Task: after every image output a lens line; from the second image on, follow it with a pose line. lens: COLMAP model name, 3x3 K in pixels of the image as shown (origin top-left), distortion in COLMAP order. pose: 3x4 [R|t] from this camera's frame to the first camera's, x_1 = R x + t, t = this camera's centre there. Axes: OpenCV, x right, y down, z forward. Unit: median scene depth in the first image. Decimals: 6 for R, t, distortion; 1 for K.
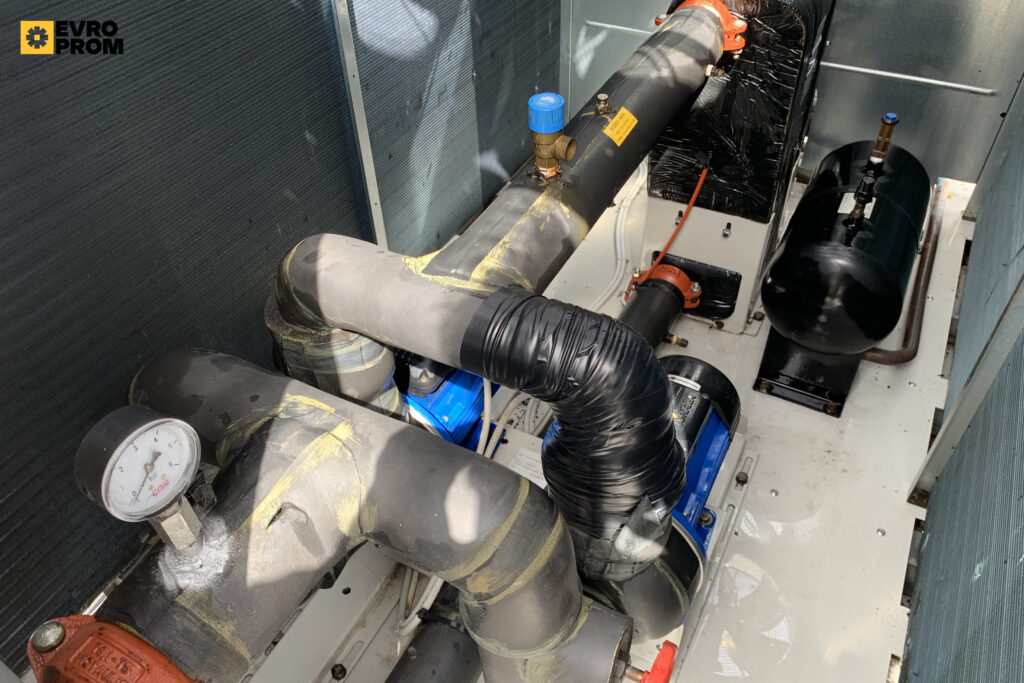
lens RADIAL K [[793.3, 0, 512.0], [0, 793.3, 341.5], [0, 0, 1]] dist [-0.001052, -0.010412]
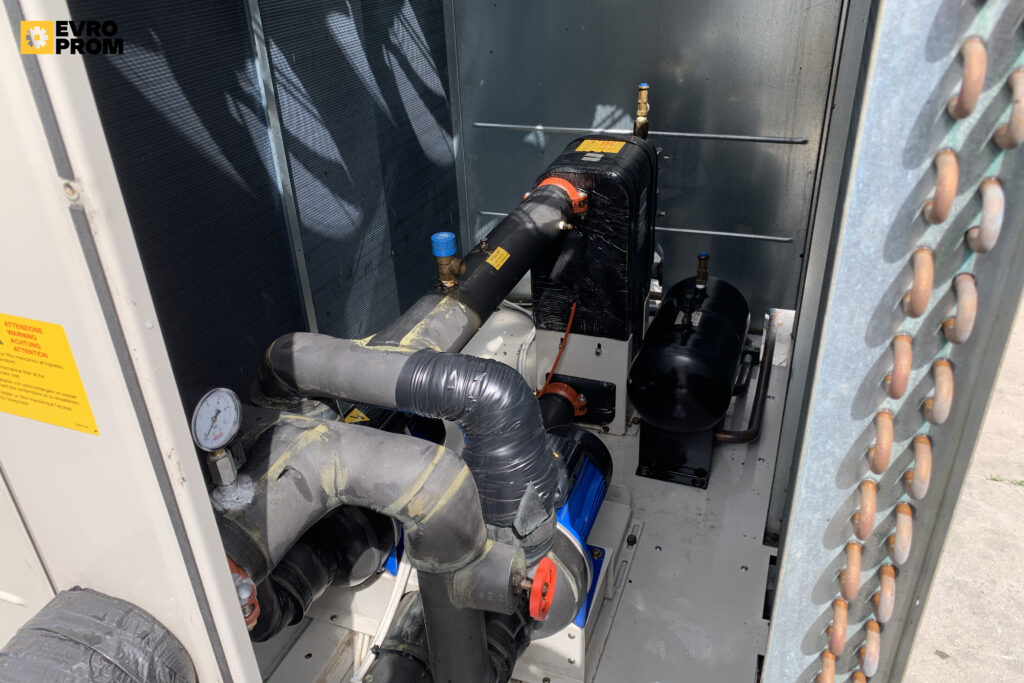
lens RADIAL K [[784.9, 0, 509.1], [0, 784.9, 338.6], [0, 0, 1]] dist [0.020970, -0.008411]
pose [[0.992689, -0.069006, 0.099029, 0.003637], [0.091507, 0.965283, -0.244653, 0.152758], [-0.078709, 0.251926, 0.964540, -0.234576]]
